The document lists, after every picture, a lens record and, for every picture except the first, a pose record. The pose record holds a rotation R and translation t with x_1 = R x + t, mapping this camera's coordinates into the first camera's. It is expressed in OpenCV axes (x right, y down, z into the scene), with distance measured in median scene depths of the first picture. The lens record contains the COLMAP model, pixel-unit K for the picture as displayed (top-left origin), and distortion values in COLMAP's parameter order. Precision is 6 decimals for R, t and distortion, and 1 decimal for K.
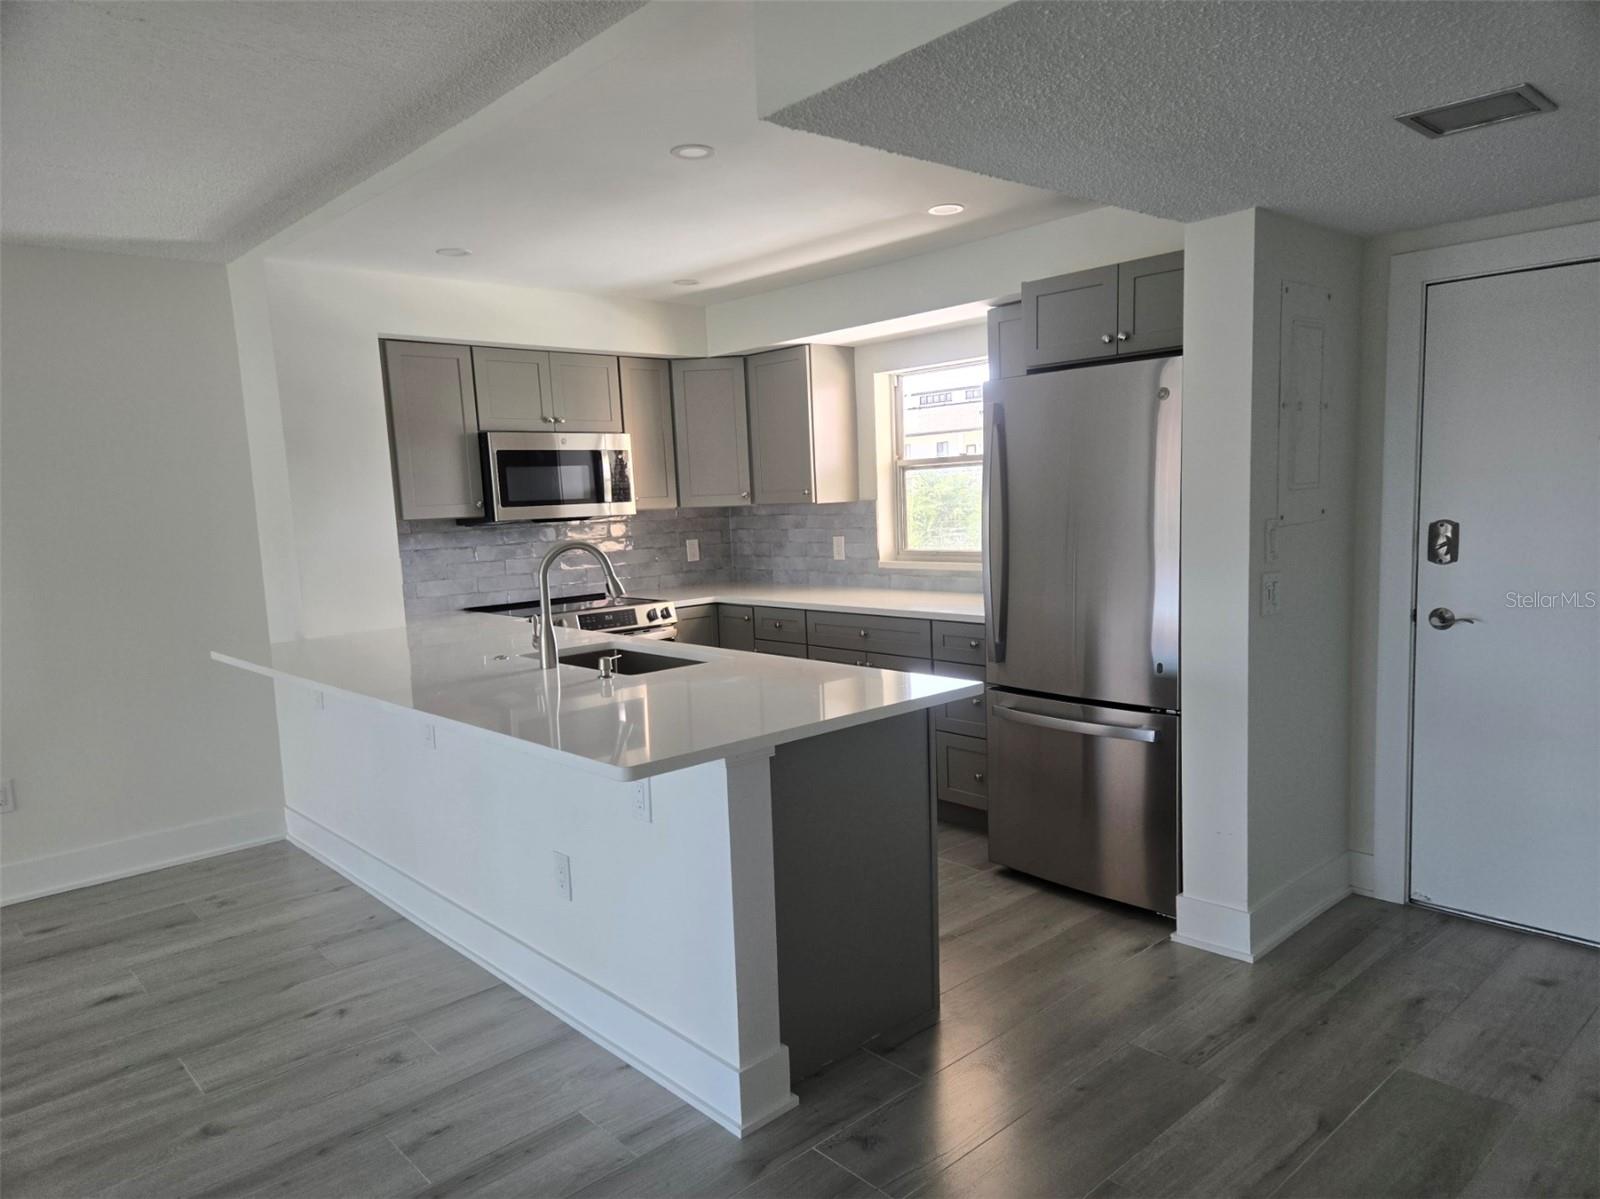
lens RADIAL K [[1072.5, 0, 803.7], [0, 1072.5, 622.5], [0, 0, 1]] dist [0.069230, -0.051443]
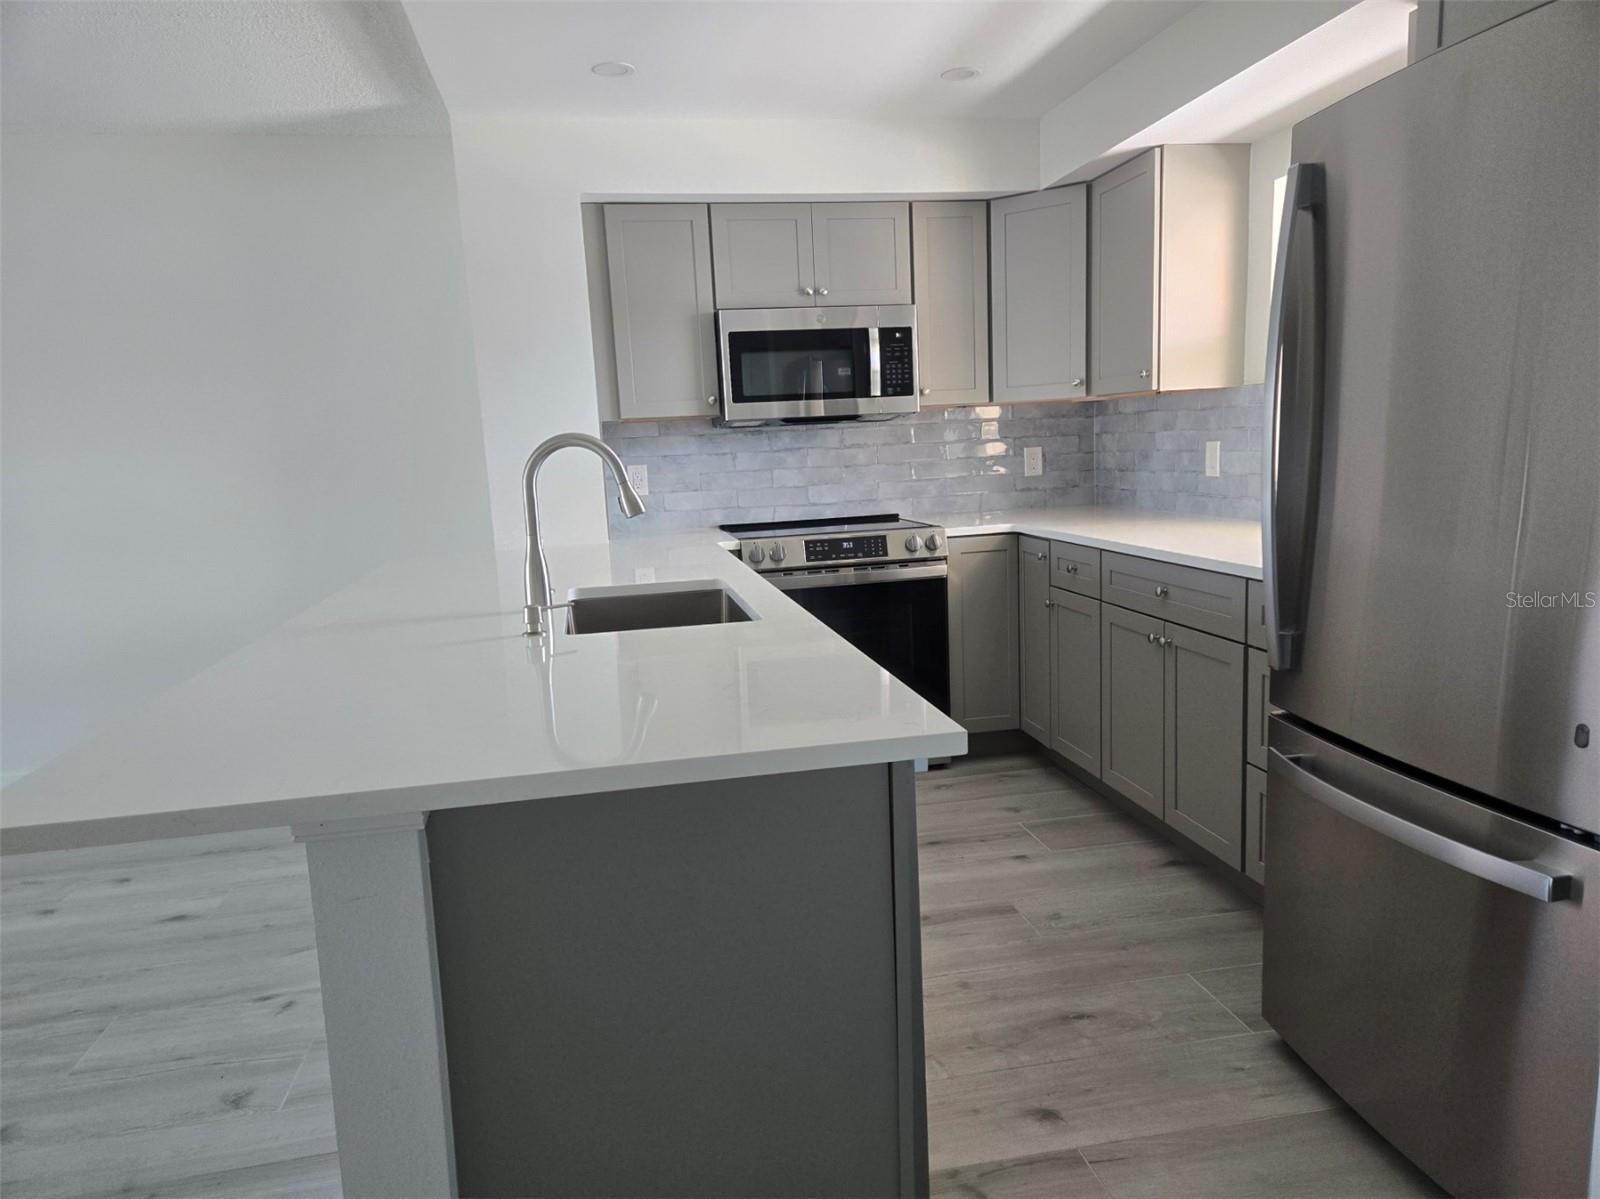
lens RADIAL K [[1072.5, 0, 790.0], [0, 1072.5, 607.4], [0, 0, 1]] dist [0.069230, -0.051443]
pose [[0.848772, 0.084666, -0.521937, 0.266224], [-0.052157, 0.995689, 0.076699, -0.023665], [0.526180, -0.037877, 0.849529, 0.438817]]
